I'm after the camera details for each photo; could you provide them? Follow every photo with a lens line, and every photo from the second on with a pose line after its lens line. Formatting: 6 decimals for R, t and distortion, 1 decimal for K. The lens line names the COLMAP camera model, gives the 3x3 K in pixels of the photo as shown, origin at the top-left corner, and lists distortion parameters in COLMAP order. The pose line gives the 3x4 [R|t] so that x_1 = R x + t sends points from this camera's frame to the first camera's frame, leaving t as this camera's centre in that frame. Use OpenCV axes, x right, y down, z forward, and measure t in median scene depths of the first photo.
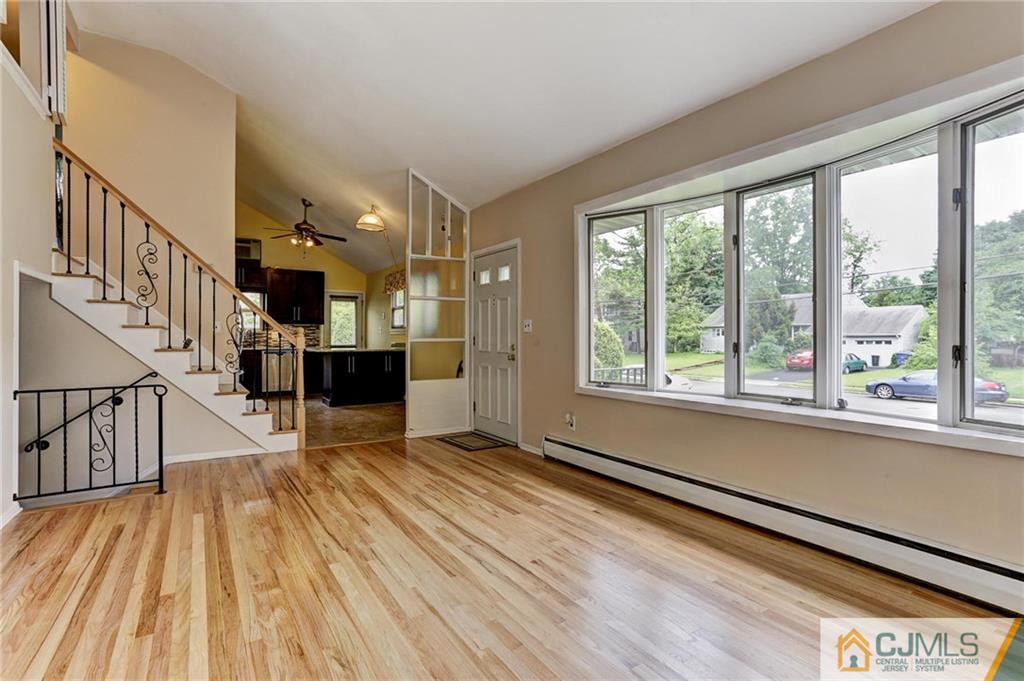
lens RADIAL K [[496.8, 0, 511.5], [0, 496.8, 342.6], [0, 0, 1]] dist [-0.021246, 0.005064]
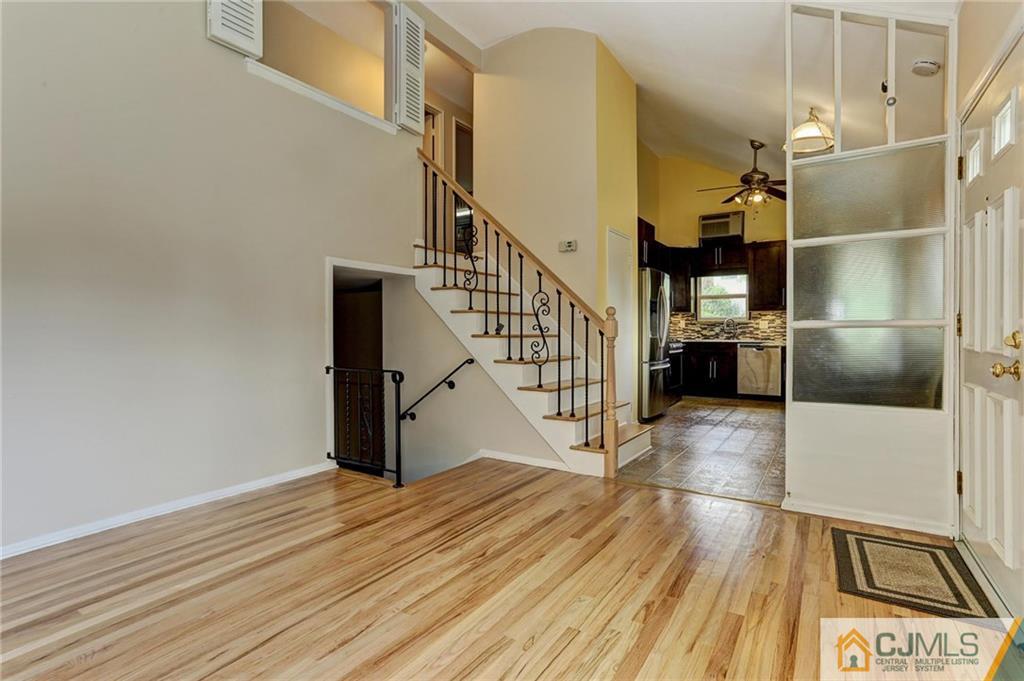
lens RADIAL K [[496.8, 0, 505.8], [0, 496.8, 336.0], [0, 0, 1]] dist [-0.021246, 0.005064]
pose [[0.418403, 0.009536, -0.908211, 0.207919], [-0.012696, 0.999909, 0.004650, 0.011801], [0.908173, 0.009585, 0.418486, 0.724954]]
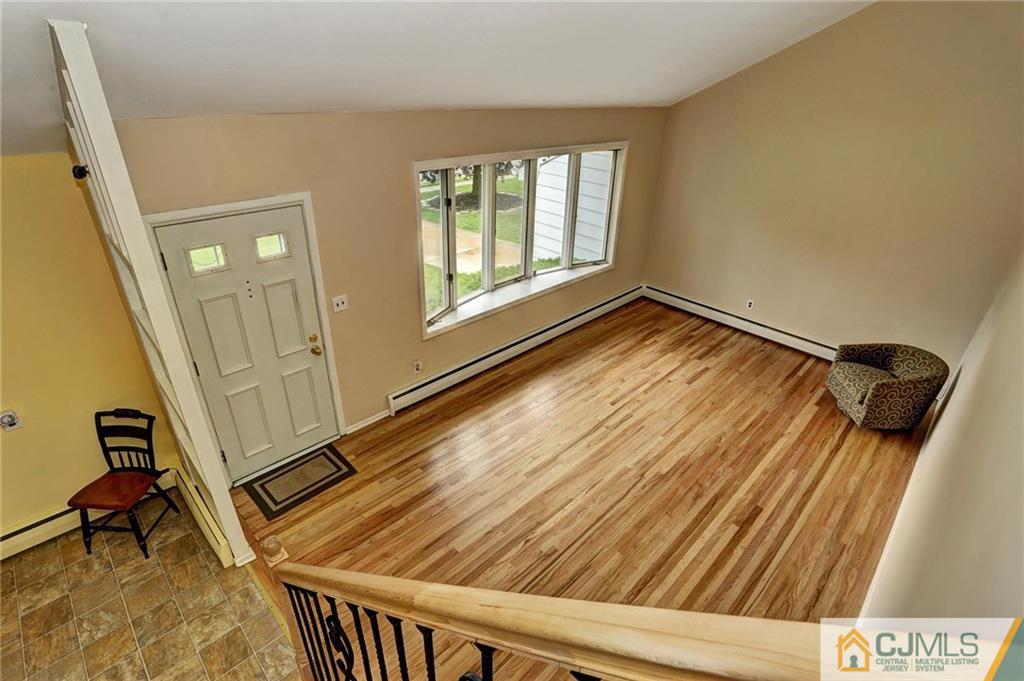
lens RADIAL K [[496.8, 0, 518.9], [0, 496.8, 340.0], [0, 0, 1]] dist [-0.021246, 0.005064]
pose [[-0.226475, -0.466742, 0.854904, -0.933839], [-0.033088, 0.880890, 0.472164, -0.464750], [-0.973455, 0.078646, -0.214943, 1.129074]]
